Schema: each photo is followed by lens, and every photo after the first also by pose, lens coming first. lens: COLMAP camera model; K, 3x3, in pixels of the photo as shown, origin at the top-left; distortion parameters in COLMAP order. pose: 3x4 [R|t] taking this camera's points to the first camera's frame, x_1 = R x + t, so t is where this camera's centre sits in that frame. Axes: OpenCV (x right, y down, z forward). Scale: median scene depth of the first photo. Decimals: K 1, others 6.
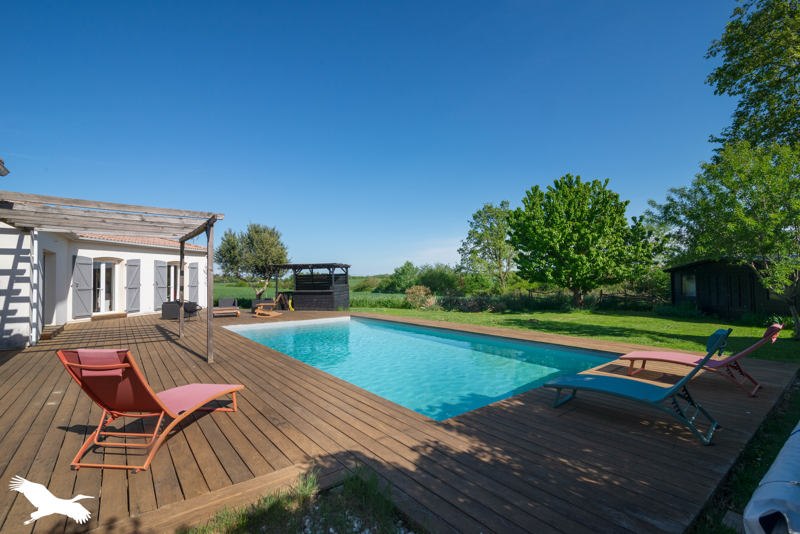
lens RADIAL K [[361.8, 0, 400.0], [0, 361.8, 267.0], [0, 0, 1]] dist [0.000072, 0.000005]
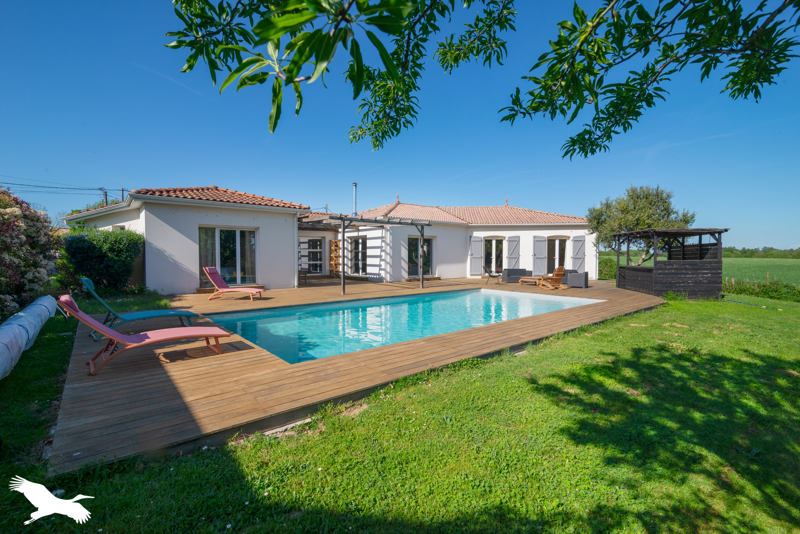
lens RADIAL K [[361.8, 0, 400.0], [0, 361.8, 267.0], [0, 0, 1]] dist [0.000072, 0.000005]
pose [[0.034674, 0.044165, -0.998422, 0.480971], [0.028481, 0.998574, 0.045161, 0.016399], [0.998993, -0.030002, 0.033367, 0.444047]]
